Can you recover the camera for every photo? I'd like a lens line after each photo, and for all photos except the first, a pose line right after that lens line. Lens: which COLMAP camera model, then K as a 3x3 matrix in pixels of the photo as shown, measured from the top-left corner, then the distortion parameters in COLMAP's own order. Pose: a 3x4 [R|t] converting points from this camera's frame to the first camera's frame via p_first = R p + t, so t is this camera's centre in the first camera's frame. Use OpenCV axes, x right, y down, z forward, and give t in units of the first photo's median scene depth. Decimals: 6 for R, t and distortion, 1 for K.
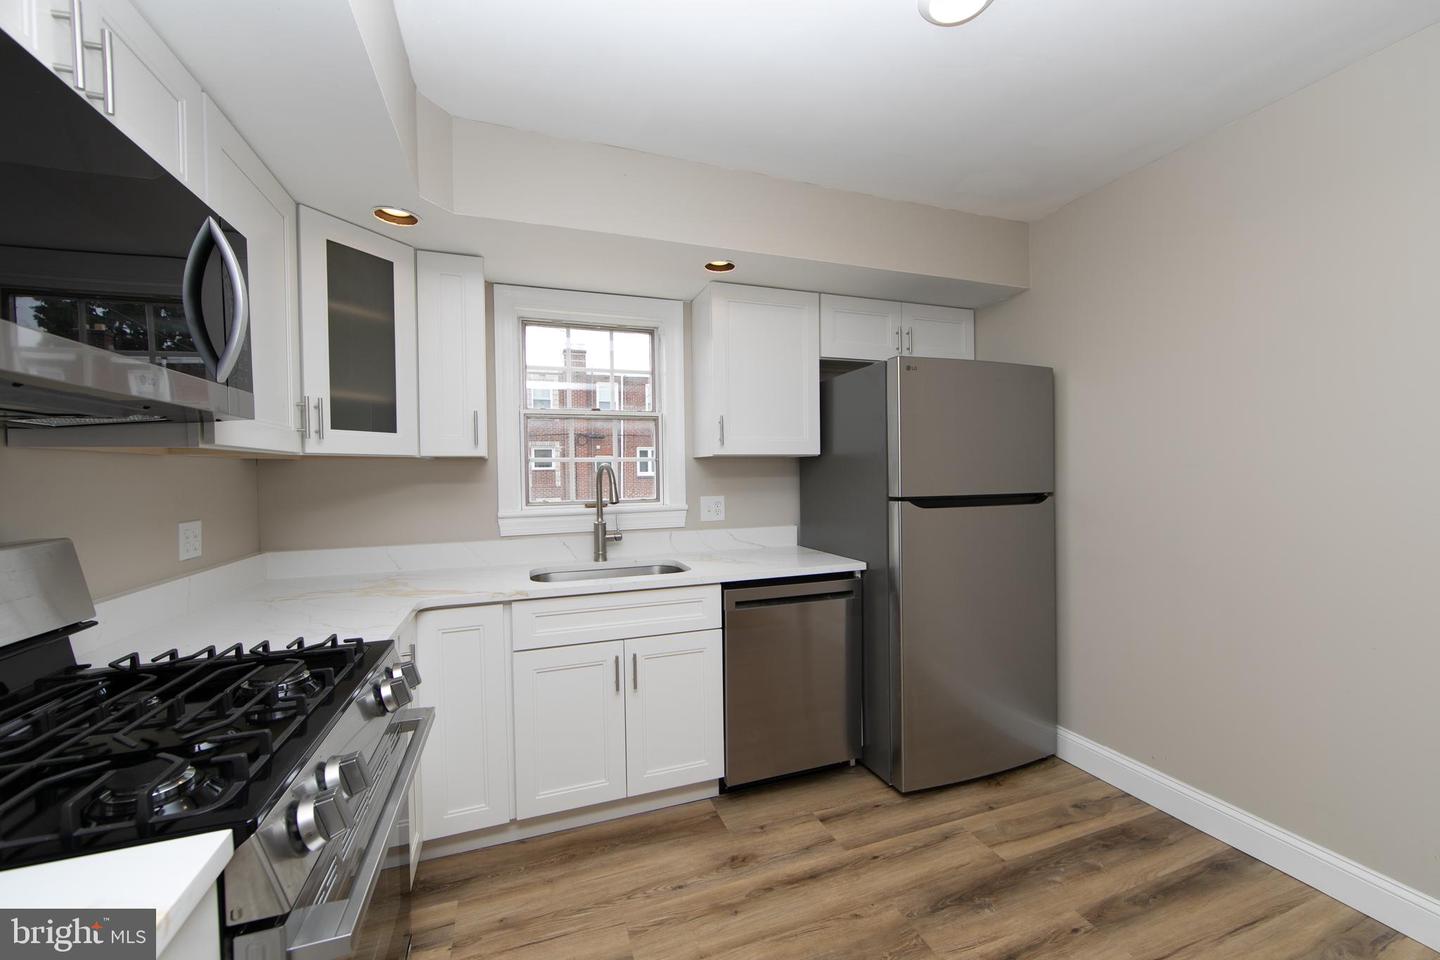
lens RADIAL K [[562.9, 0, 724.3], [0, 562.9, 481.6], [0, 0, 1]] dist [-0.001722, -0.000308]
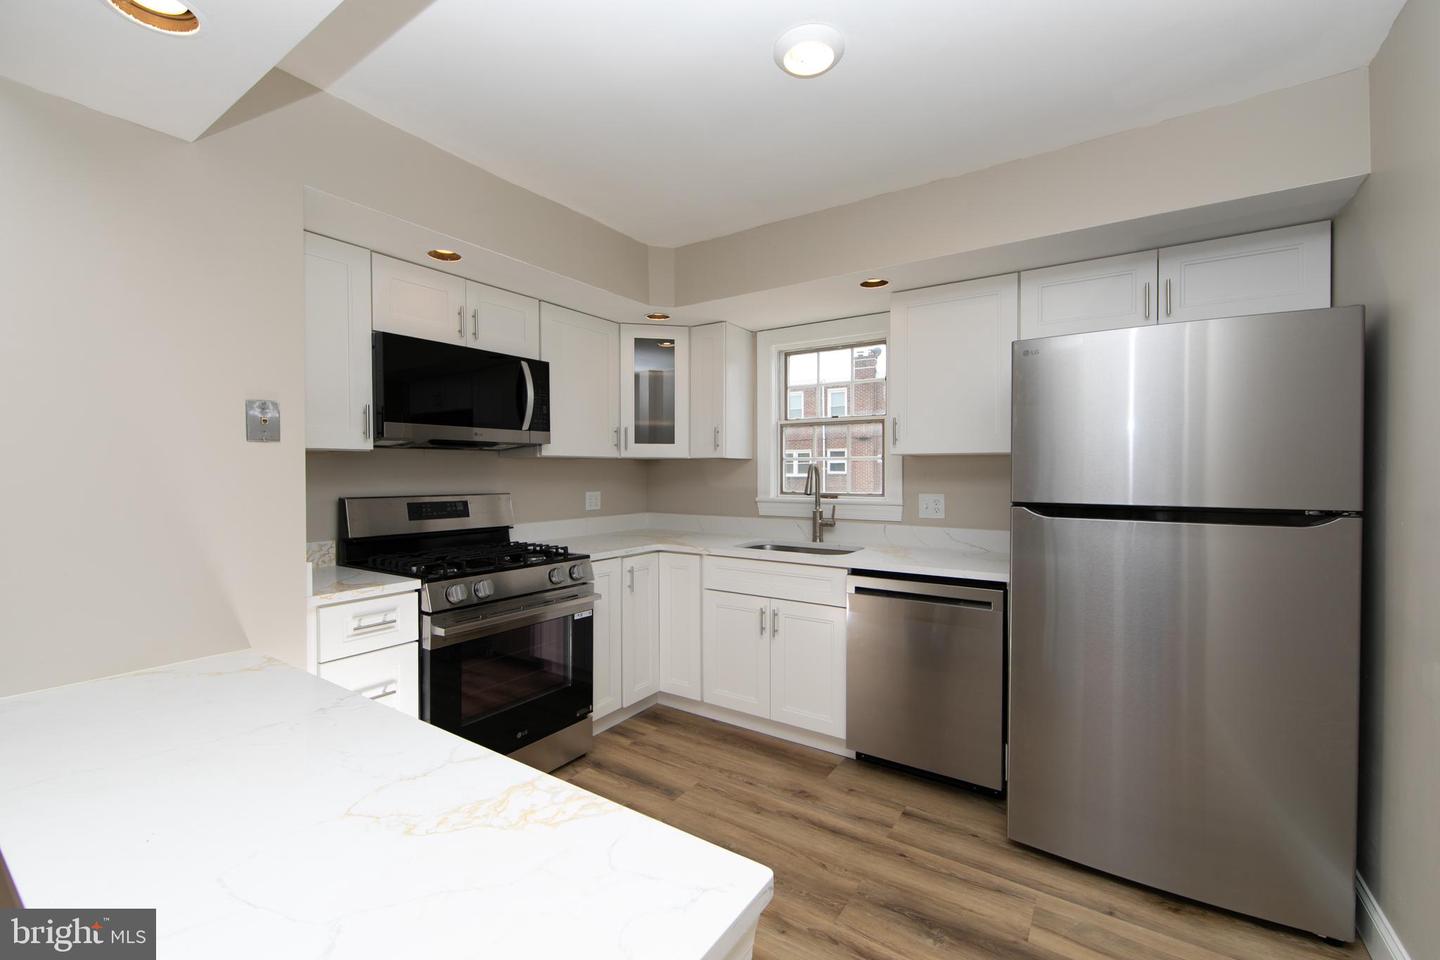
lens RADIAL K [[579.0, 0, 746.4], [0, 579.0, 478.8], [0, 0, 1]] dist [-0.001252, 0.000022]
pose [[0.613491, 0.022579, -0.789379, 0.876643], [-0.022492, 0.999685, 0.011114, -0.008773], [0.789382, 0.010936, 0.613805, 0.135361]]
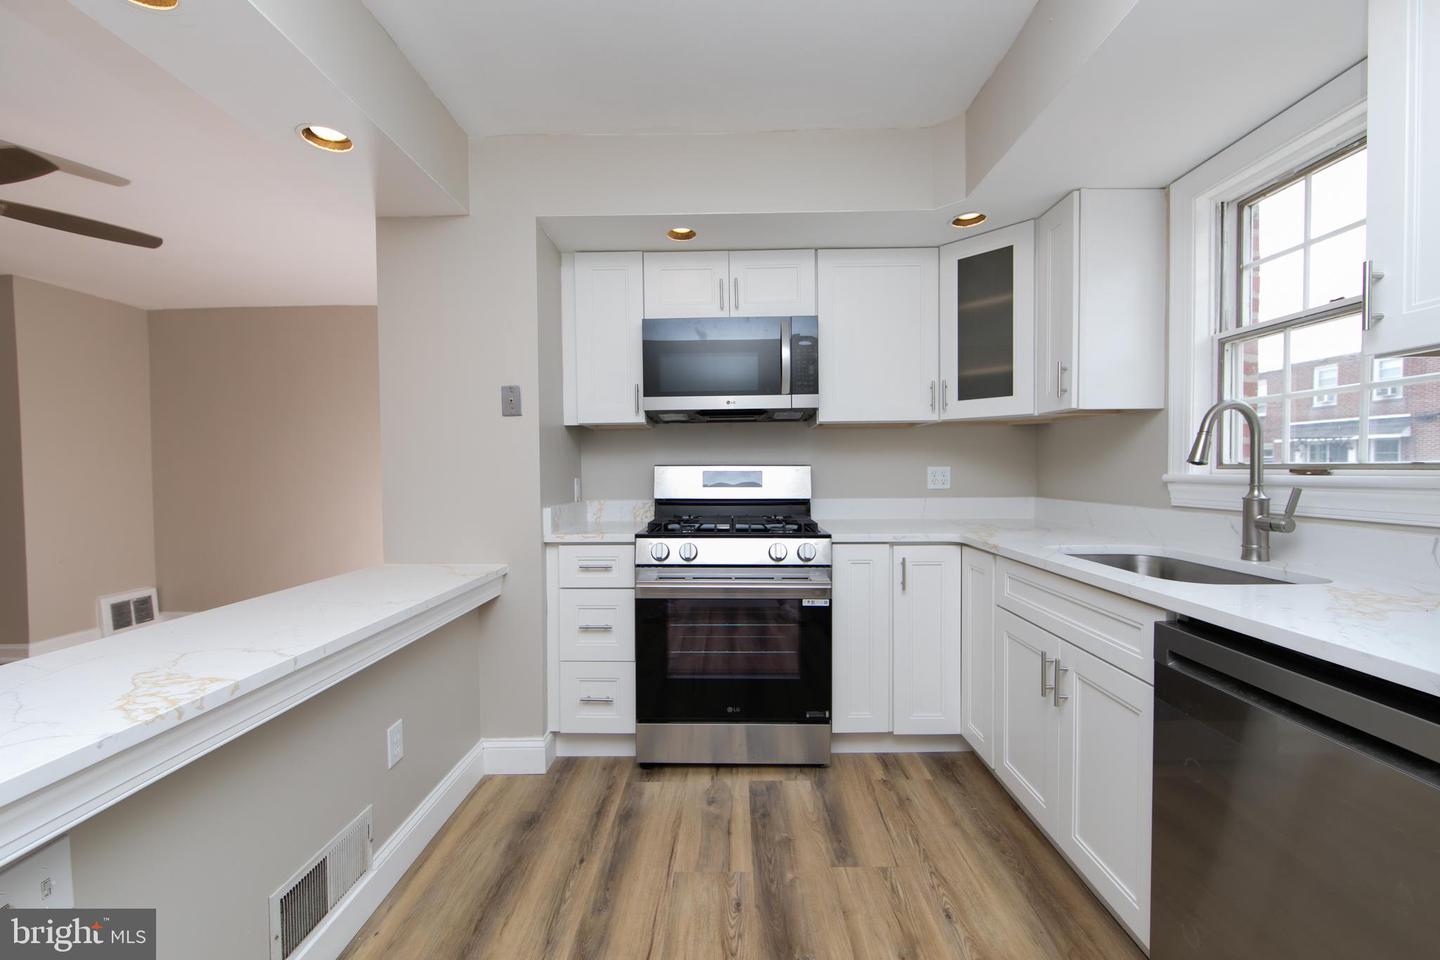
lens RADIAL K [[591.4, 0, 743.6], [0, 591.4, 484.7], [0, 0, 1]] dist [-0.002274, -0.000400]
pose [[-0.345612, 0.040903, -0.937486, 0.737478], [-0.003695, 0.998982, 0.044948, 0.041957], [0.938370, 0.018999, -0.345109, 0.907785]]
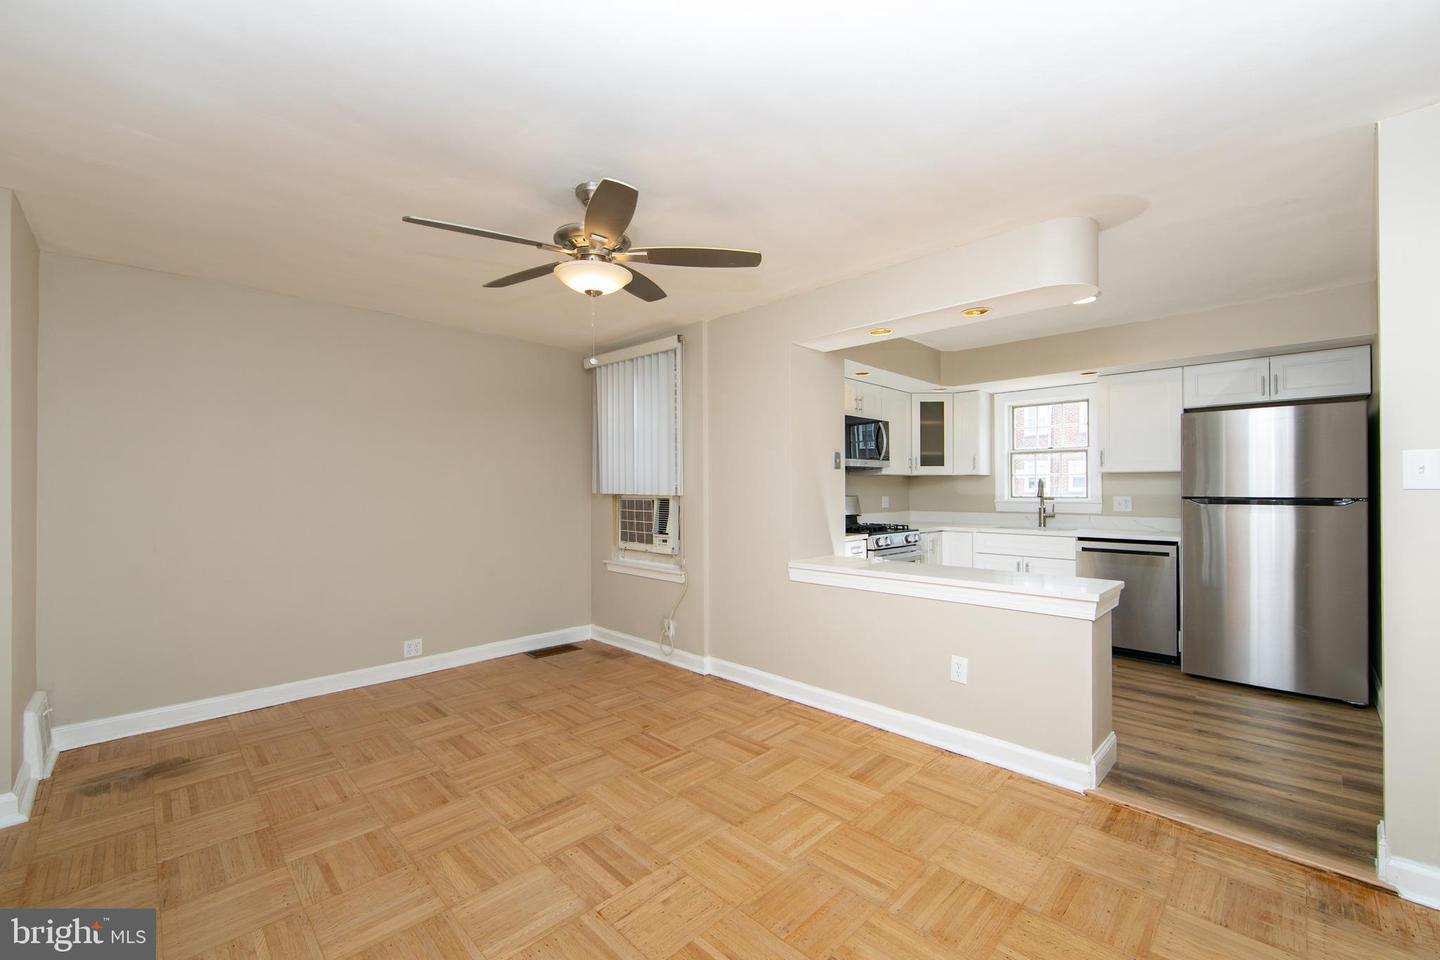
lens RADIAL K [[591.4, 0, 743.6], [0, 591.4, 484.7], [0, 0, 1]] dist [-0.002274, -0.000400]
pose [[0.451242, 0.007389, -0.892371, 1.471712], [-0.018733, 0.999824, -0.001194, 0.021513], [0.892205, 0.017256, 0.451301, -1.091232]]
